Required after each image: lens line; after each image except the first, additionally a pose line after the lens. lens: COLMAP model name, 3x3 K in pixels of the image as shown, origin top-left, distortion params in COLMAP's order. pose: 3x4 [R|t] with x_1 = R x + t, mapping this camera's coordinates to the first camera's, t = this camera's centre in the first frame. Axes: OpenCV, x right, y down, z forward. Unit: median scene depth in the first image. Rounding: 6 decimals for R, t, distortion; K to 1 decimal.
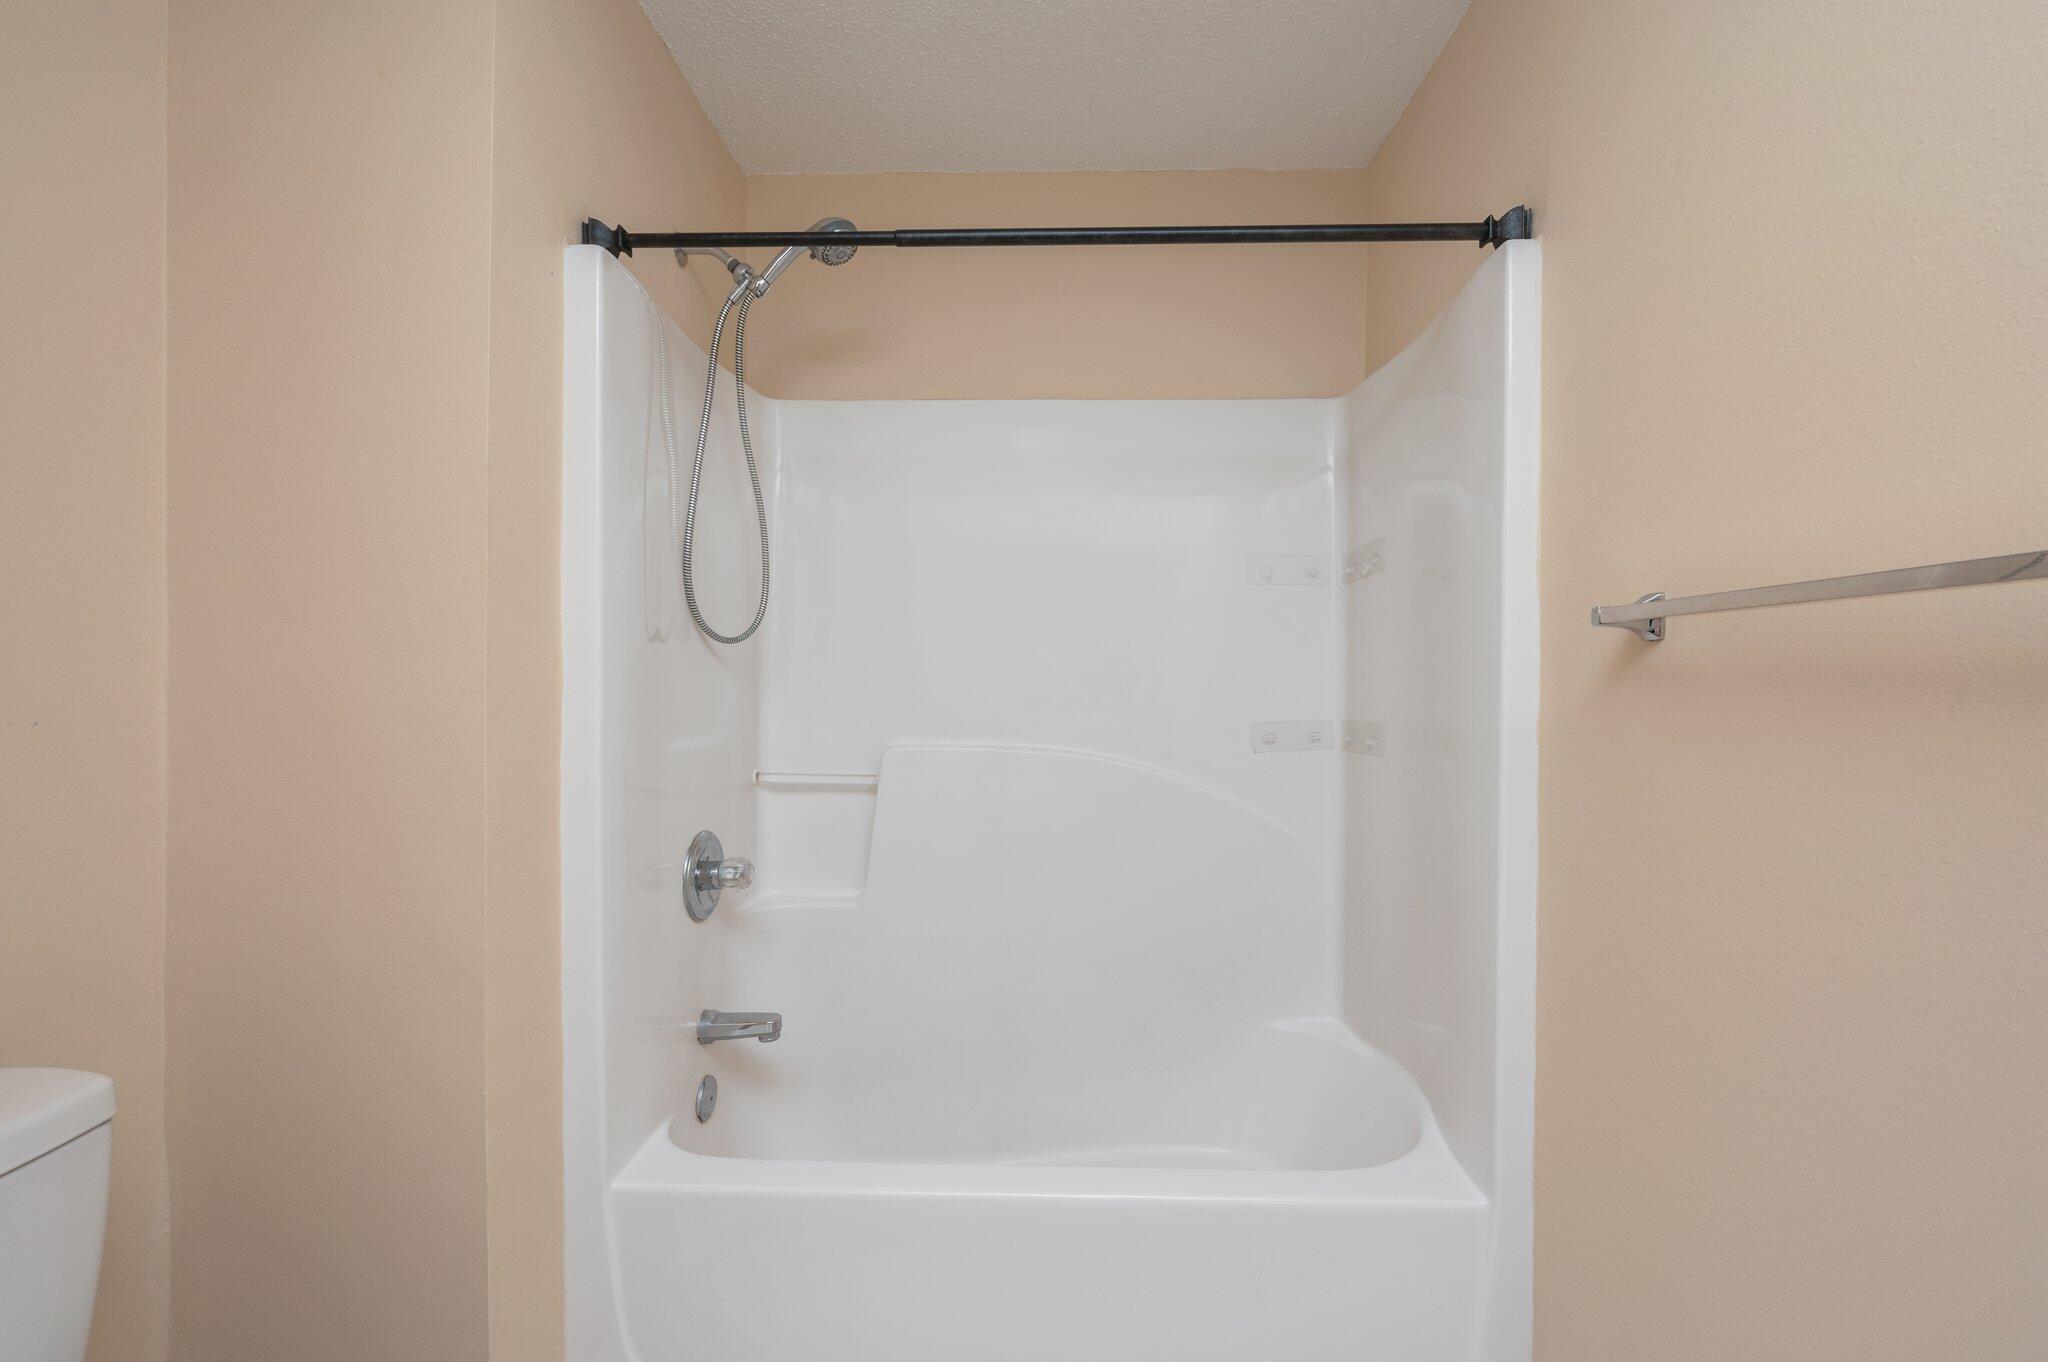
lens RADIAL K [[886.3, 0, 1051.5], [0, 886.3, 693.8], [0, 0, 1]] dist [-0.002794, -0.000158]
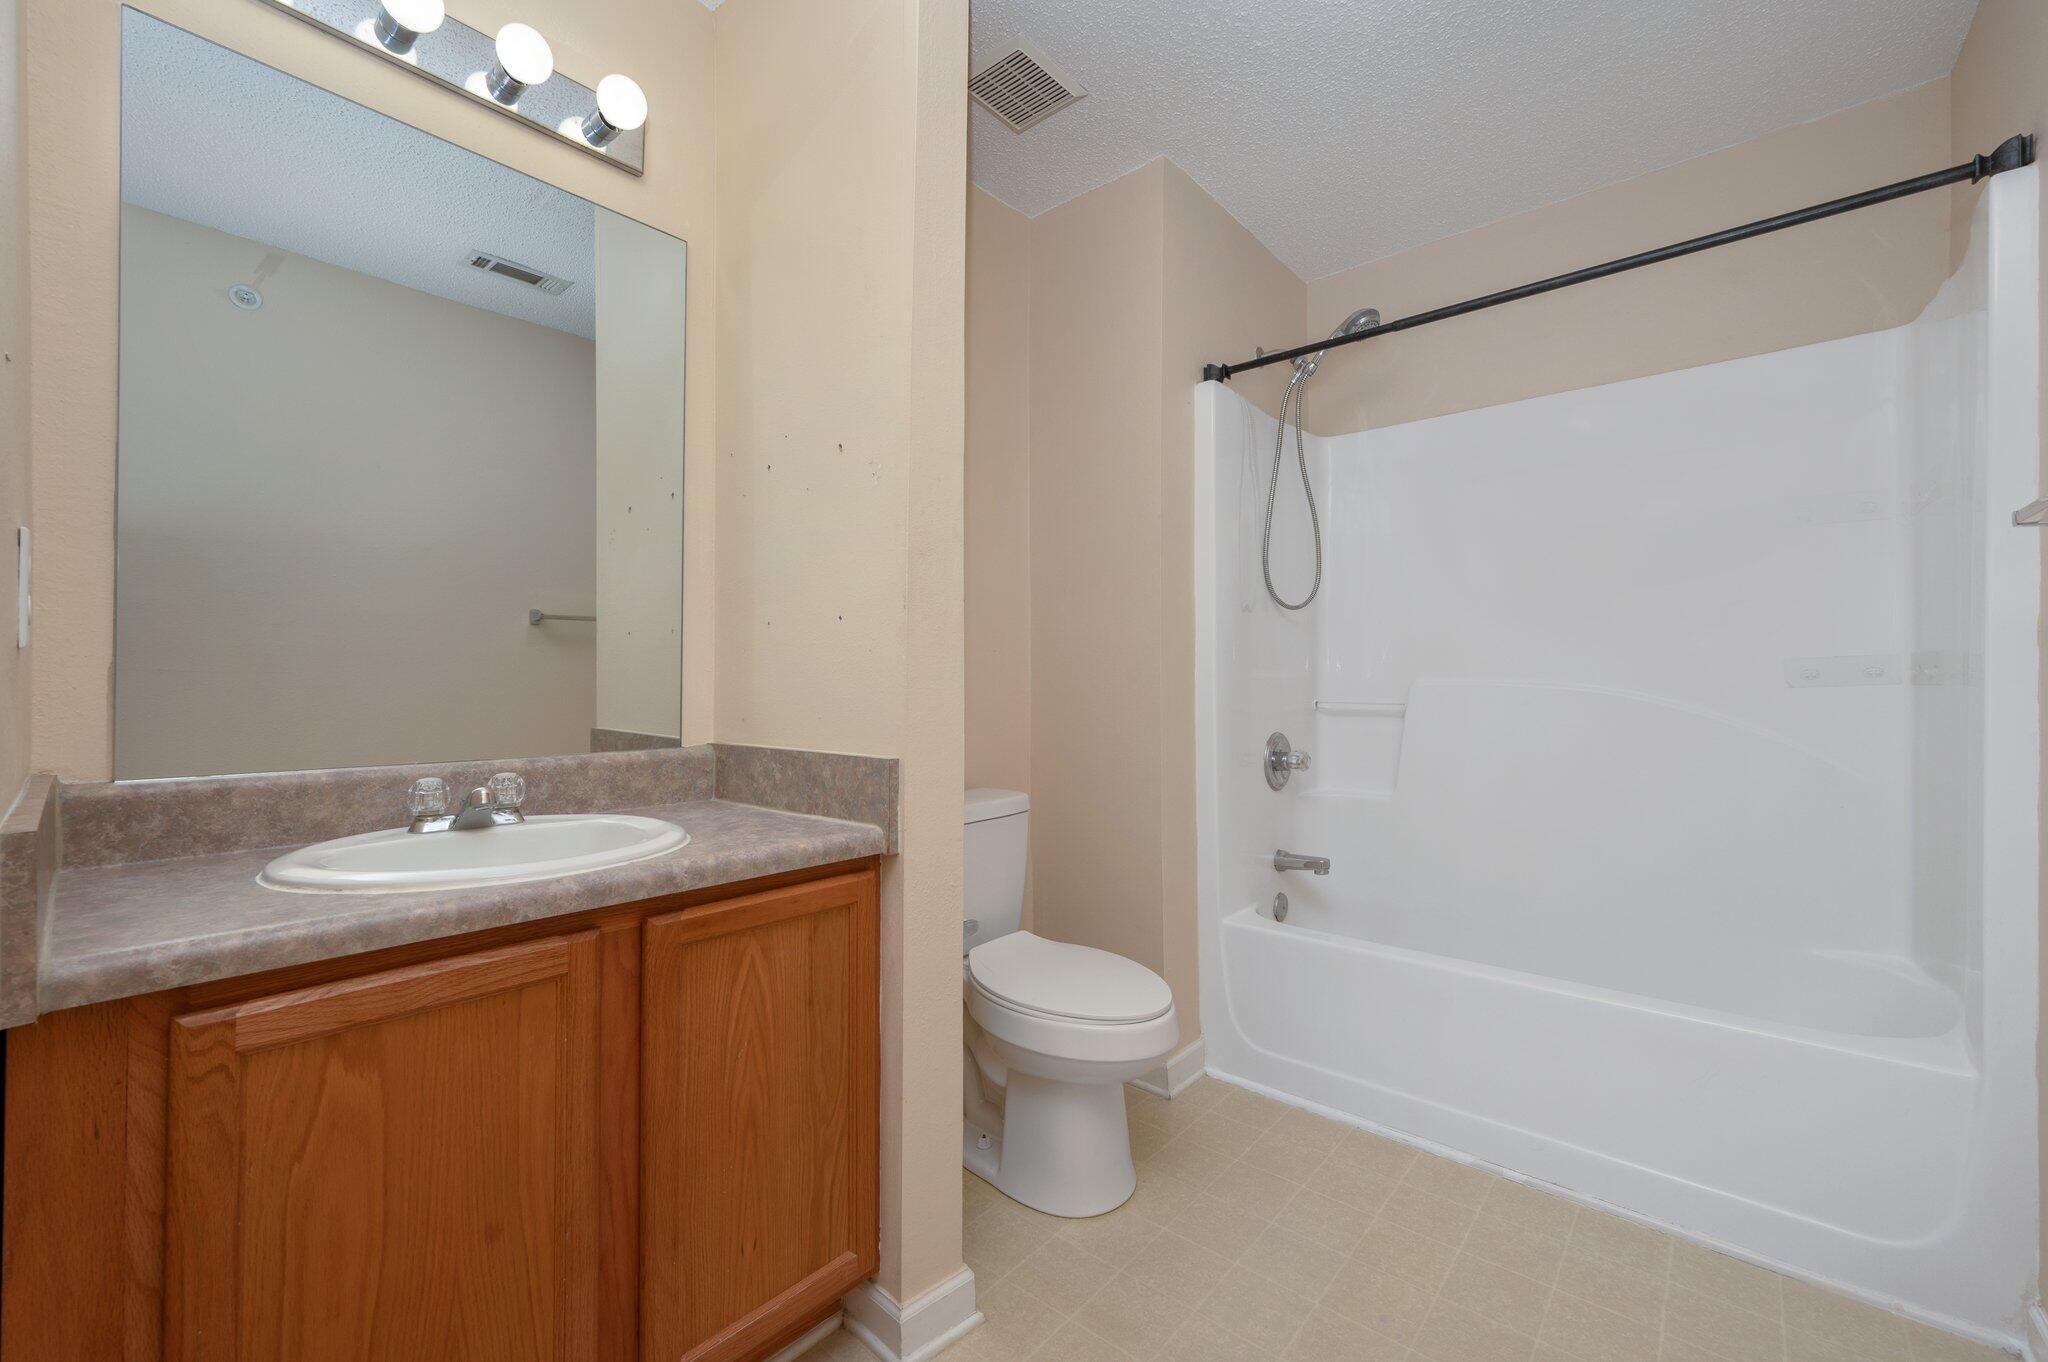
lens RADIAL K [[822.6, 0, 1033.5], [0, 822.6, 666.8], [0, 0, 1]] dist [0.001457, 0.000182]
pose [[0.774451, -0.015480, -0.632445, 0.179585], [0.002331, 0.999764, -0.021615, 0.071838], [0.632630, 0.015266, 0.774304, -0.364807]]
